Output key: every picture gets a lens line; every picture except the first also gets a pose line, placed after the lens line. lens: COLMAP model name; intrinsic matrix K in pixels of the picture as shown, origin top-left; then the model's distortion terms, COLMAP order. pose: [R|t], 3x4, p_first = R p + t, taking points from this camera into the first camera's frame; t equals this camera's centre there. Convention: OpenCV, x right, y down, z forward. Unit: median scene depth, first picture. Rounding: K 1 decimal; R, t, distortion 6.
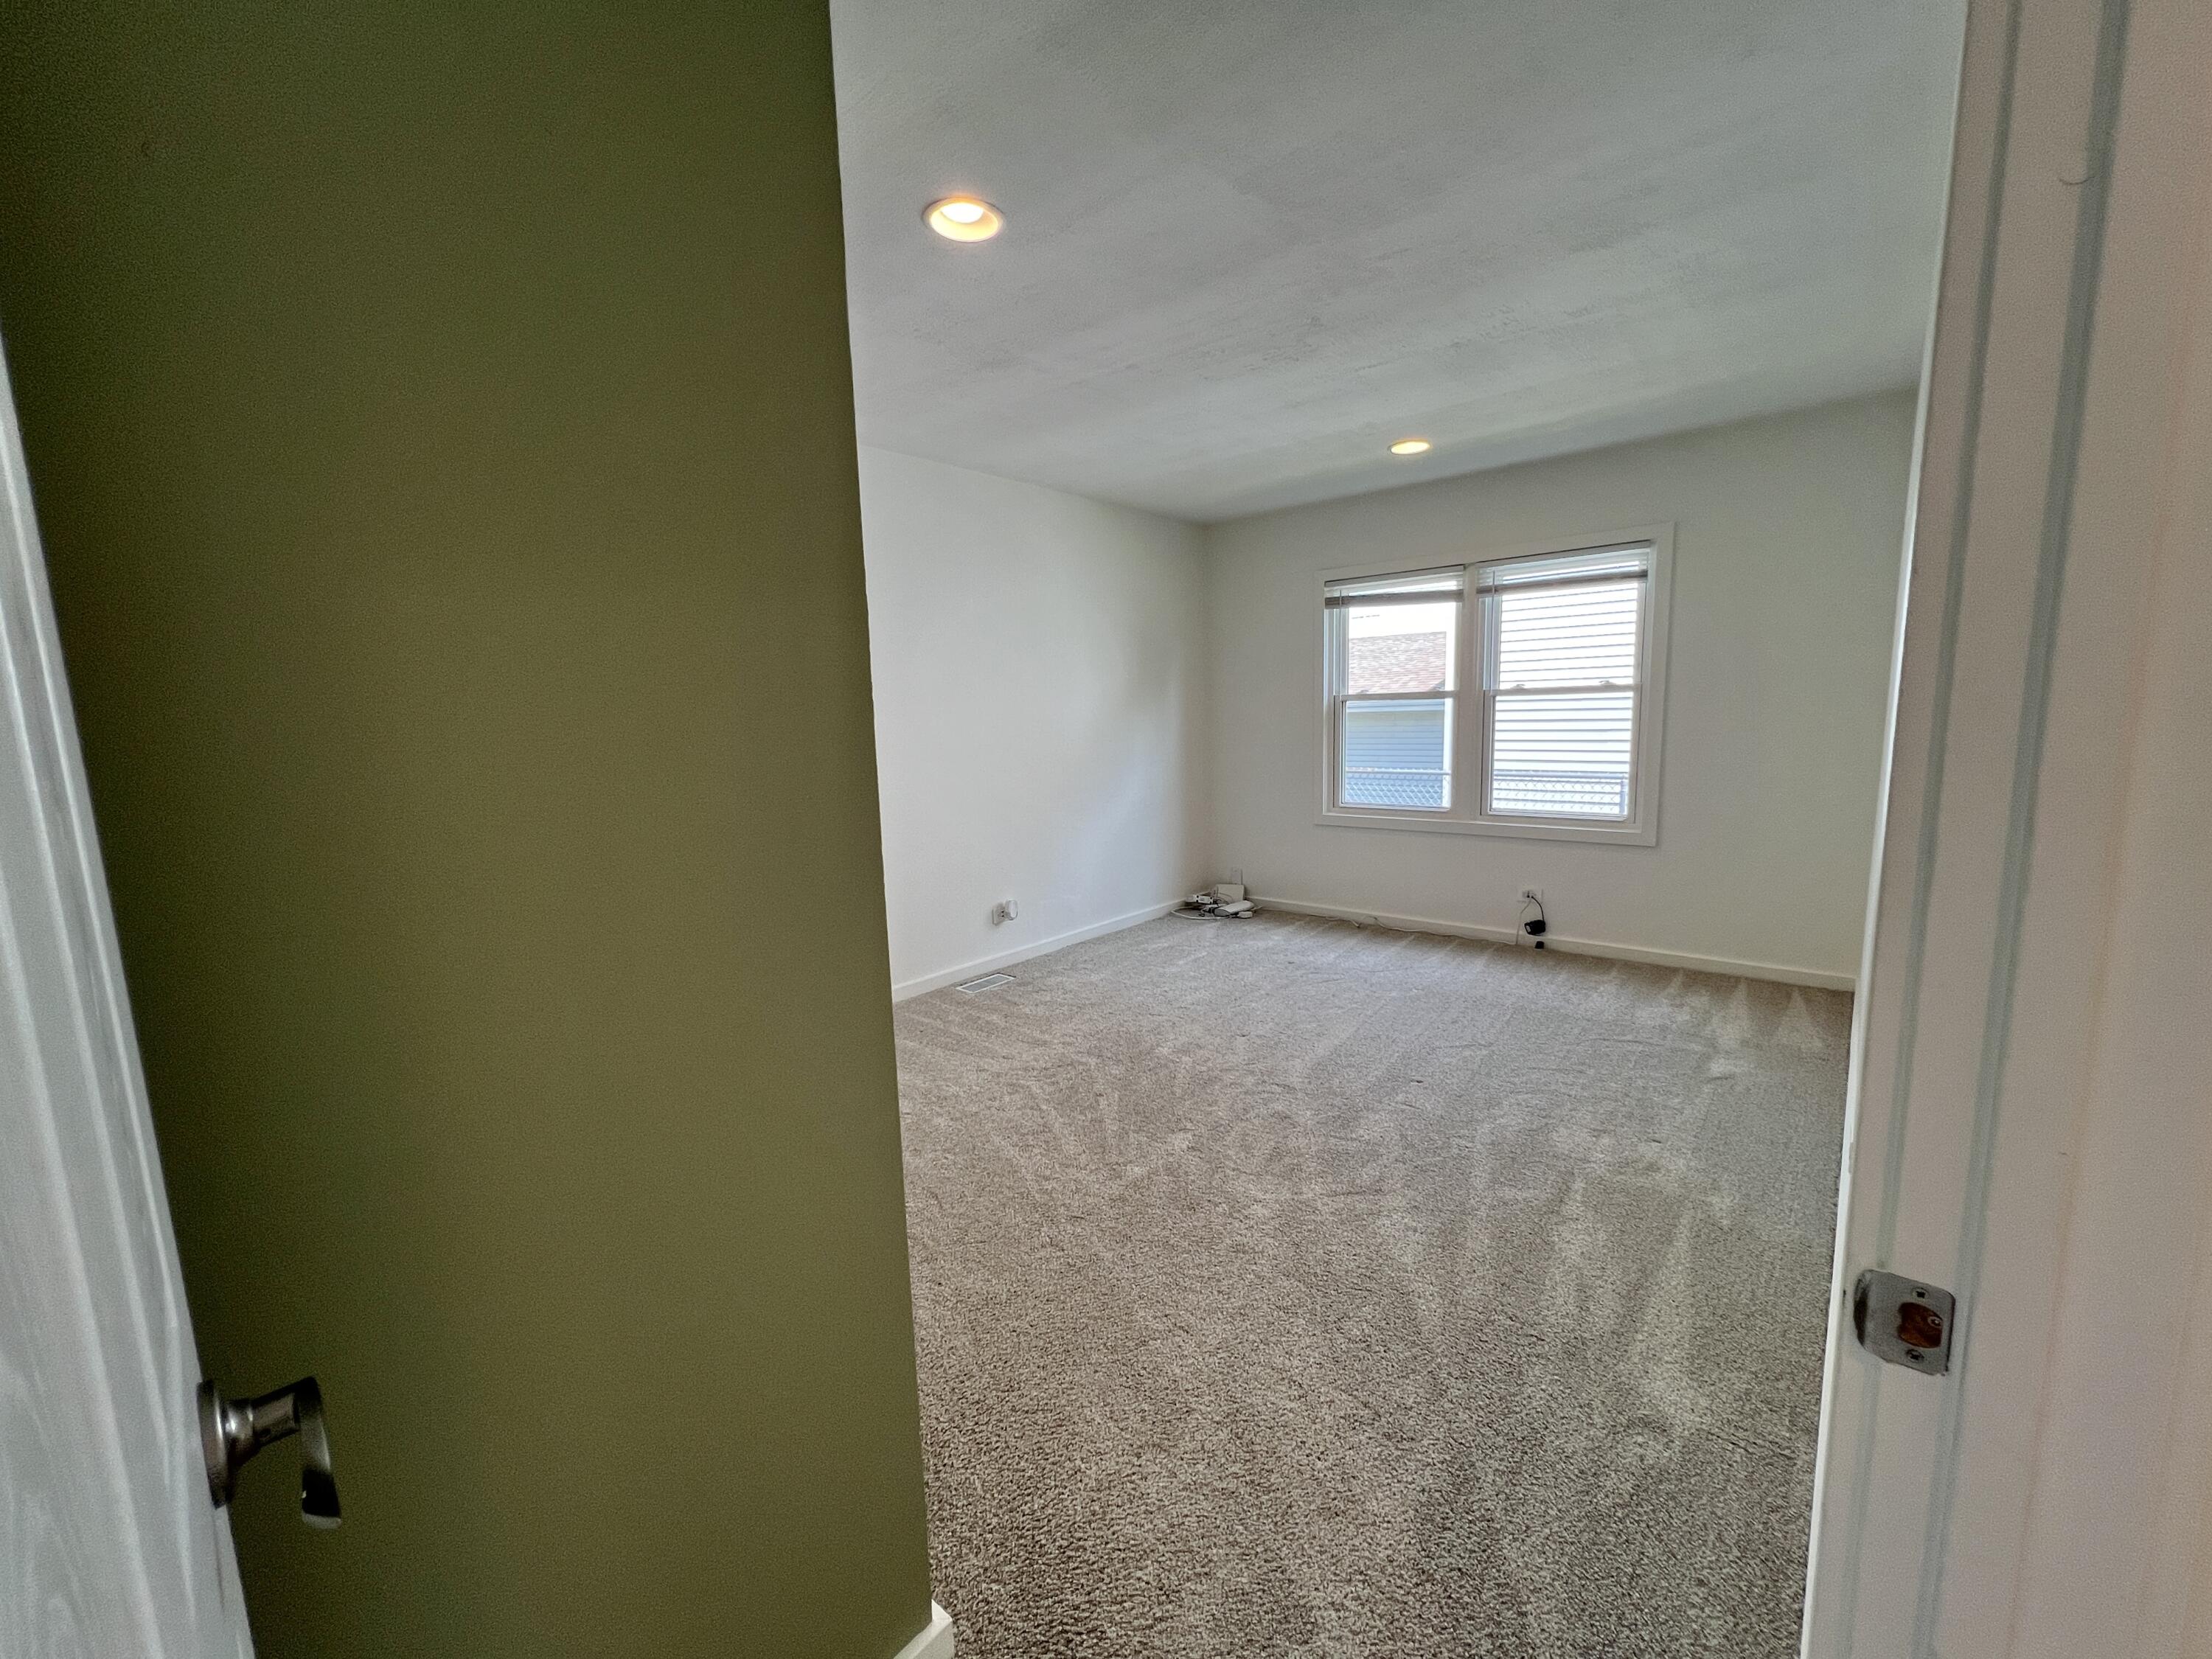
lens RADIAL K [[890.0, 0, 1106.0], [0, 890.0, 829.5], [0, 0, 1]] dist [-0.000105, 0.000007]
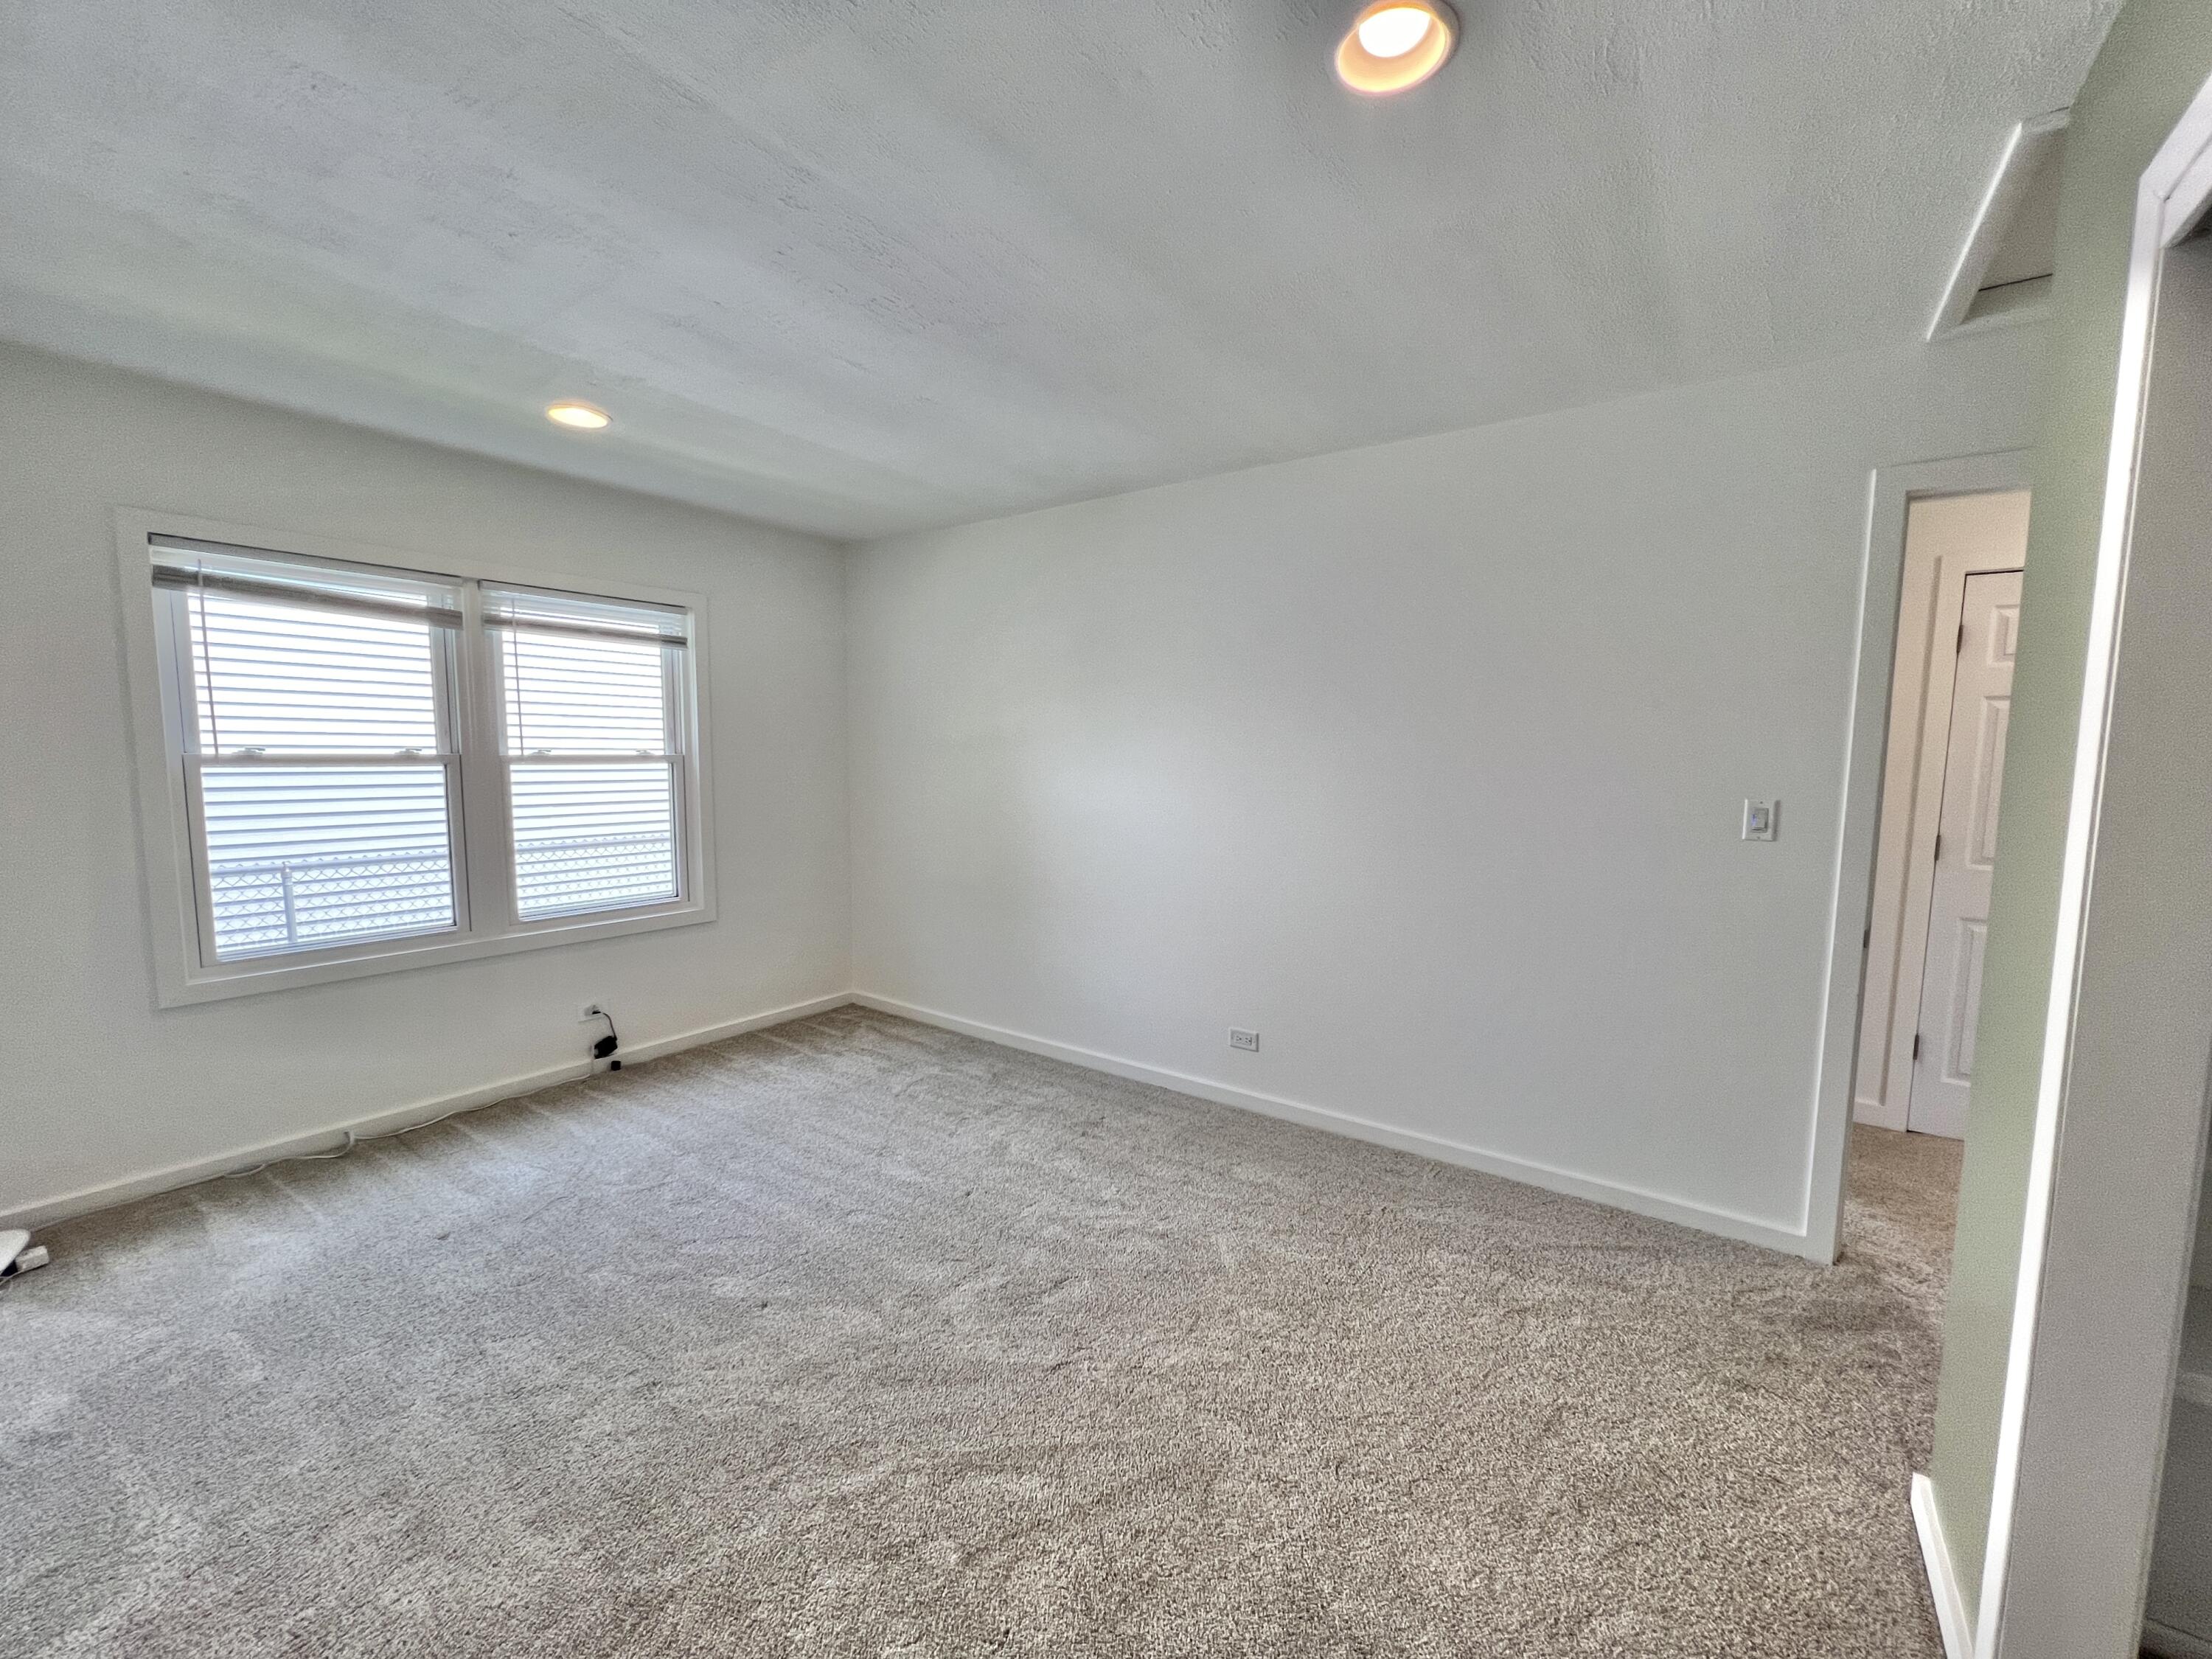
lens RADIAL K [[857.3, 0, 1099.8], [0, 857.3, 804.3], [0, 0, 1]] dist [0.000077, 0.000043]
pose [[-0.052974, -0.016269, 0.998463, -0.324350], [0.144567, 0.989209, 0.023789, -0.063511], [-0.988076, 0.145605, -0.050051, 0.575379]]
